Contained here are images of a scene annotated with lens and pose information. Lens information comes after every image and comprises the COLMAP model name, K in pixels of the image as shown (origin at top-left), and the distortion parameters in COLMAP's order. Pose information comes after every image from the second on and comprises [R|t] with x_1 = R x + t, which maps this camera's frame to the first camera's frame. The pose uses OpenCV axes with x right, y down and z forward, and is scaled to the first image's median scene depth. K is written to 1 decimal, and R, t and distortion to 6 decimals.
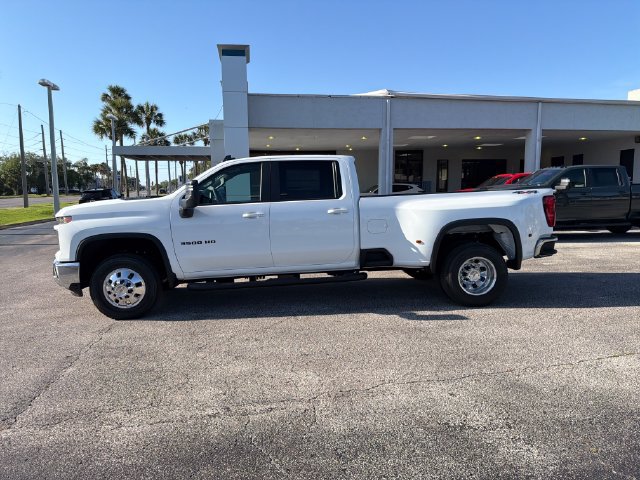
lens RADIAL K [[451.8, 0, 315.6], [0, 451.8, 242.1], [0, 0, 1]] dist [0.078991, -0.113849]
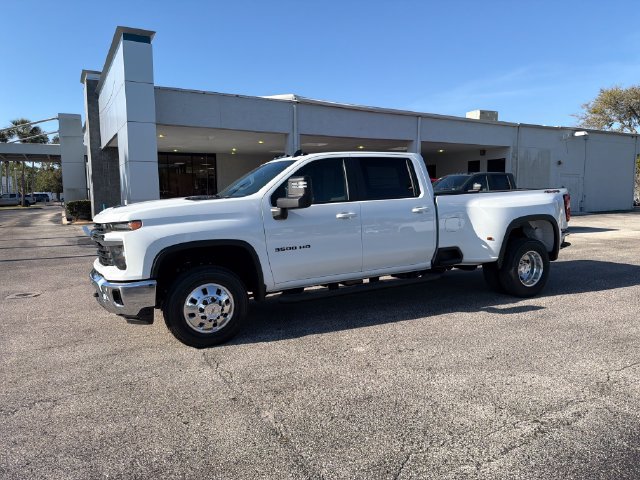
lens RADIAL K [[451.8, 0, 315.6], [0, 451.8, 242.1], [0, 0, 1]] dist [0.078991, -0.113849]
pose [[0.932451, -0.037943, 0.359298, -0.516650], [0.043406, 0.999032, -0.007147, -0.002207], [-0.358679, 0.022260, 0.933195, 0.170706]]
